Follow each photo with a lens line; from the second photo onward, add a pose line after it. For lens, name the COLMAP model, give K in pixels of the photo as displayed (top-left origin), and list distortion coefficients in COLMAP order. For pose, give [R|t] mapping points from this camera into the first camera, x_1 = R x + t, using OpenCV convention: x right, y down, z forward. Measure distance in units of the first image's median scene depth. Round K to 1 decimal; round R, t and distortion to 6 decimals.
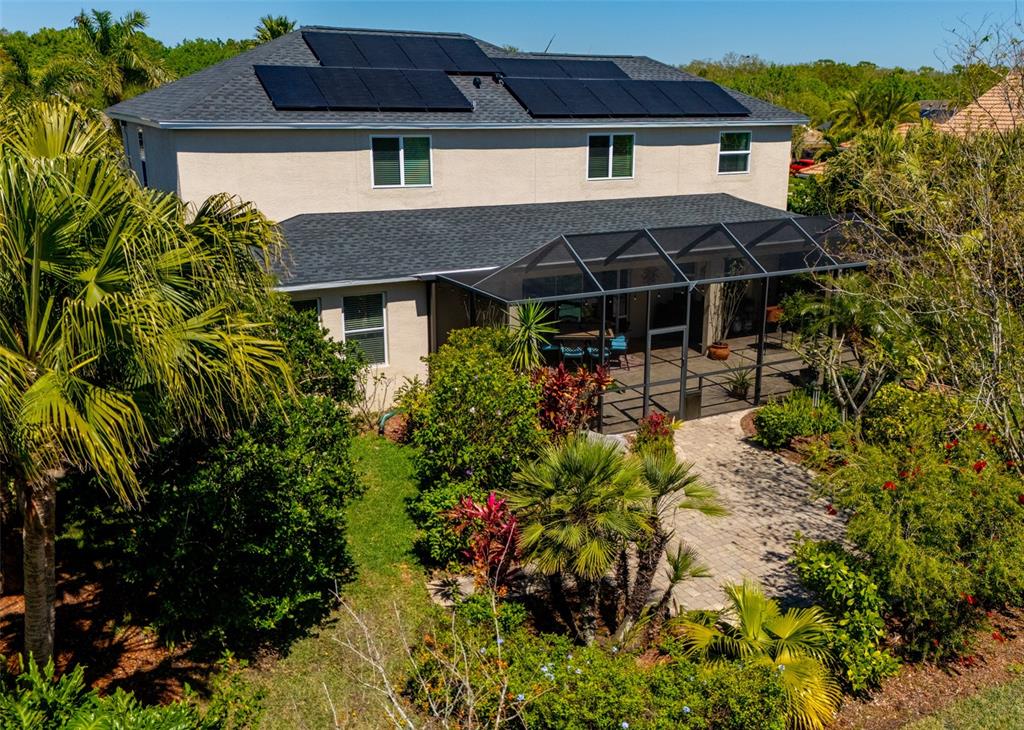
lens RADIAL K [[942.1, 0, 510.8], [0, 942.1, 364.6], [0, 0, 1]] dist [0.027099, 0.000000]
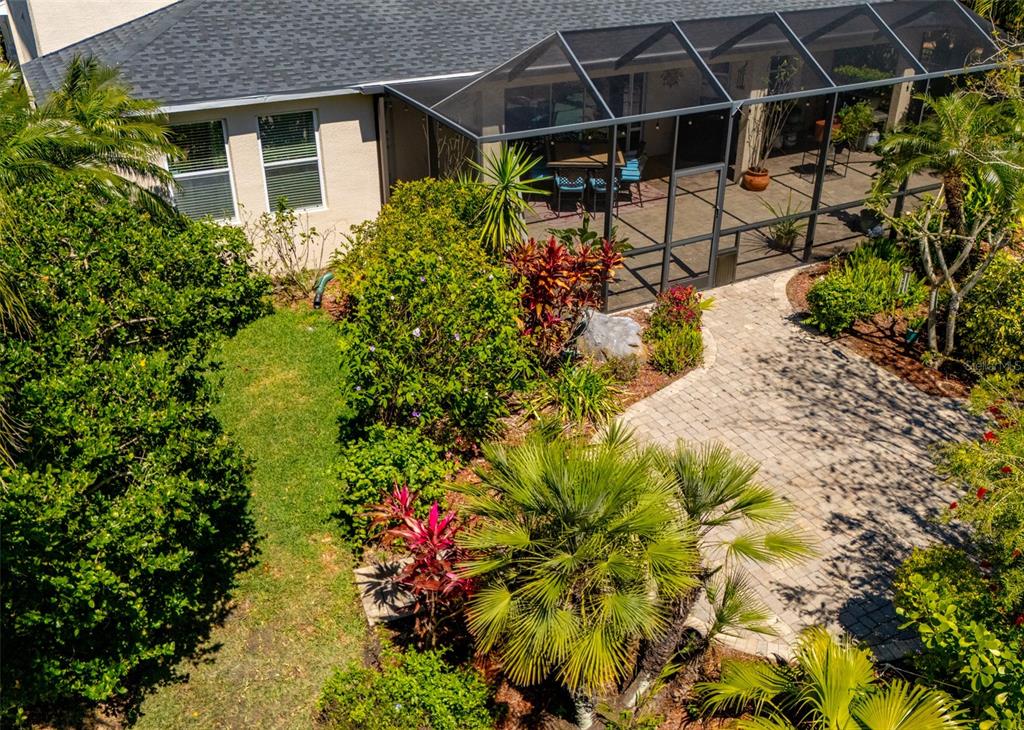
lens RADIAL K [[942.1, 0, 522.8], [0, 942.1, 370.2], [0, 0, 1]] dist [0.027099, 0.000000]
pose [[0.999880, 0.003296, 0.015162, 0.016726], [-0.006857, 0.970431, 0.241282, -0.058881], [-0.013919, -0.241356, 0.970337, 0.236318]]
